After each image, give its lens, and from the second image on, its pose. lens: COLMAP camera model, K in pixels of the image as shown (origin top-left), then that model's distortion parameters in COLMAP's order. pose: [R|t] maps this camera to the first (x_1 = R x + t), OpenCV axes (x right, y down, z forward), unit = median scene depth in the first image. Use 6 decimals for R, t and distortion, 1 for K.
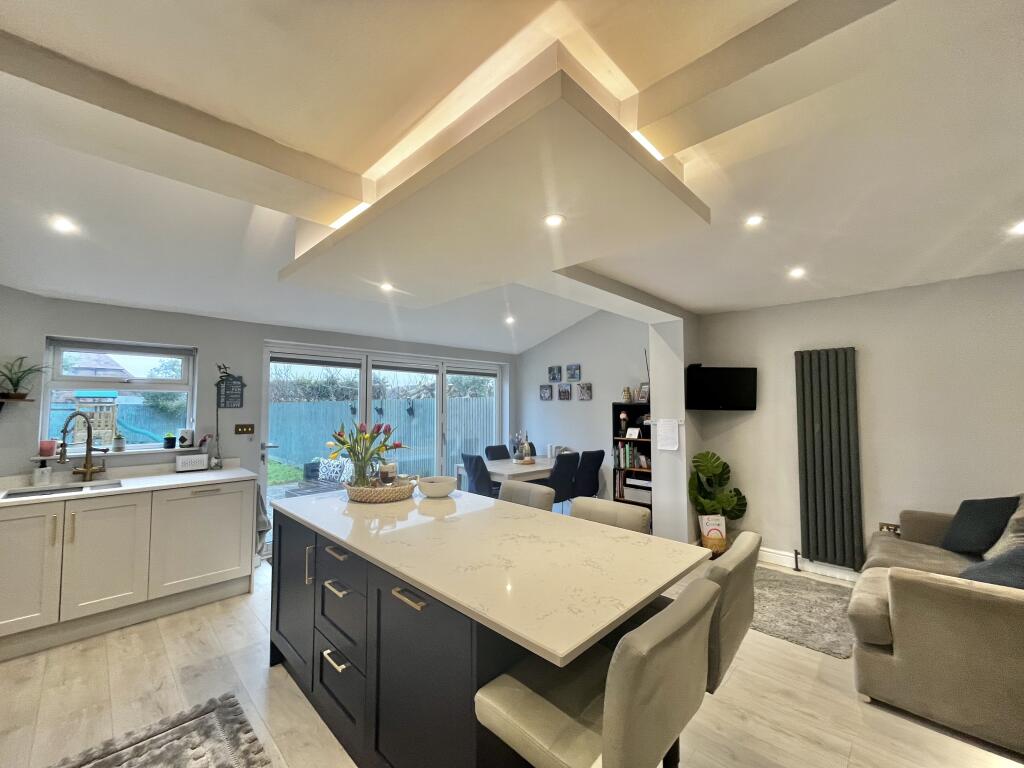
lens RADIAL K [[415.6, 0, 509.4], [0, 415.6, 384.1], [0, 0, 1]] dist [-0.001948, -0.000307]
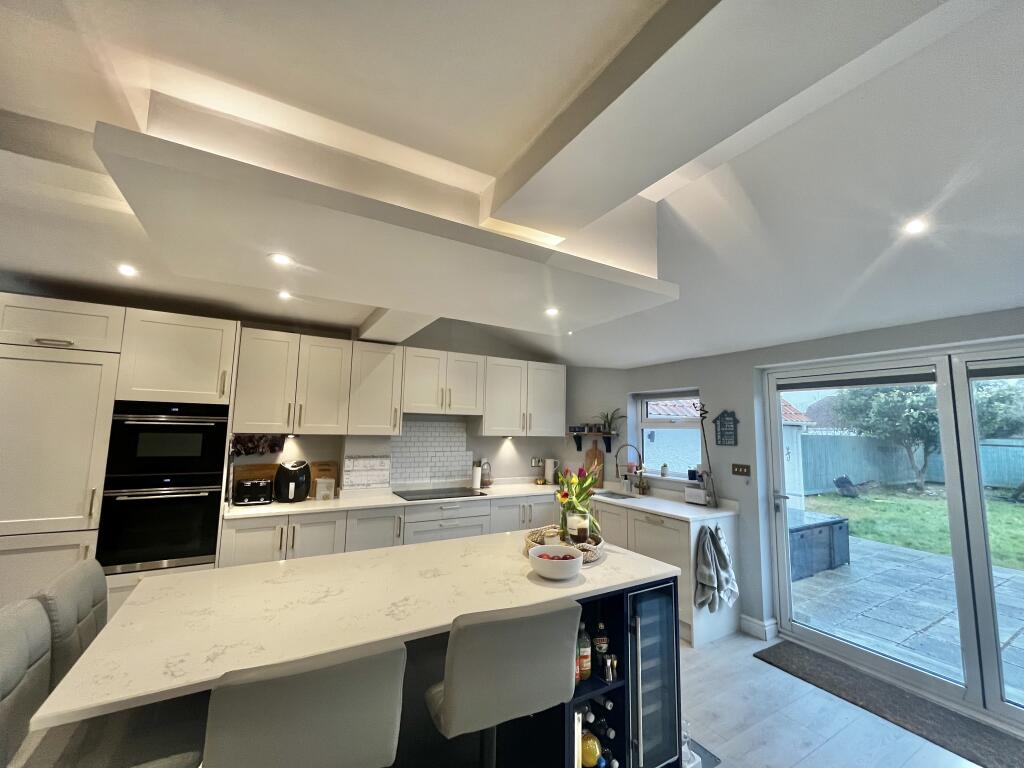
lens RADIAL K [[415.6, 0, 509.9], [0, 415.6, 383.8], [0, 0, 1]] dist [-0.001948, -0.000307]
pose [[-0.264547, -0.111338, -0.957924, 0.378601], [0.029903, 0.991889, -0.123544, 0.019187], [0.963909, -0.061328, -0.259072, 0.755242]]
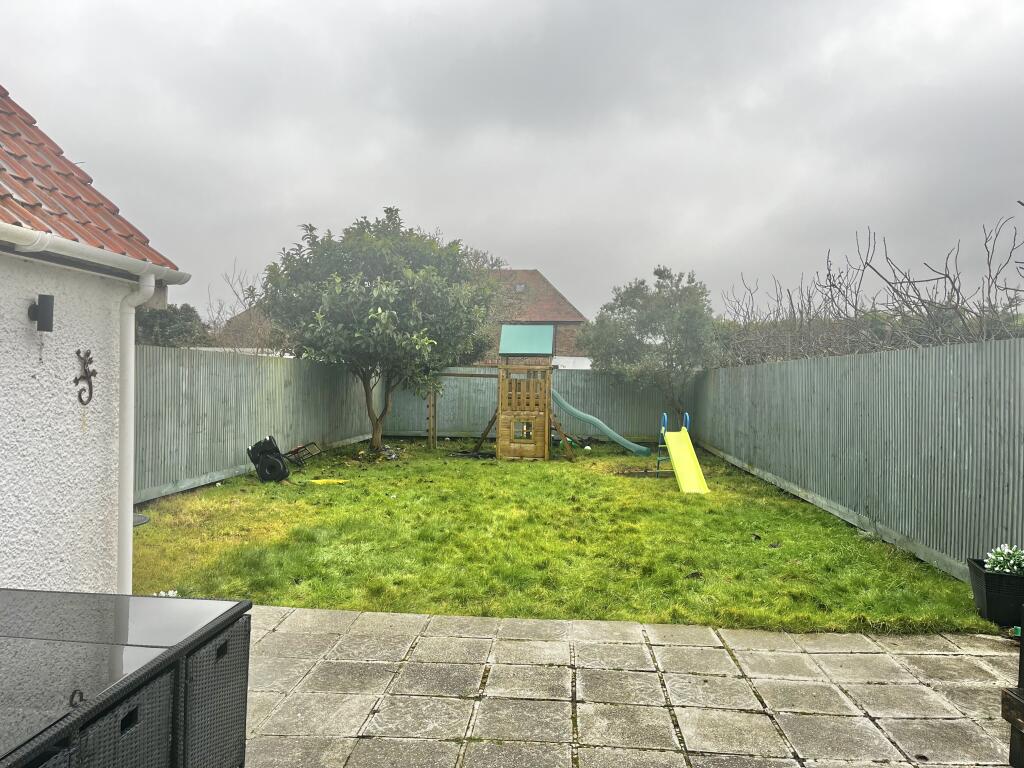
lens RADIAL K [[769.7, 0, 514.8], [0, 769.7, 385.6], [0, 0, 1]] dist [0.053330, 0.001032]
pose [[0.647883, 0.014966, -0.761592, -0.846487], [0.025000, 0.998851, 0.040896, 0.133941], [0.761329, -0.045536, 0.646765, 1.298144]]
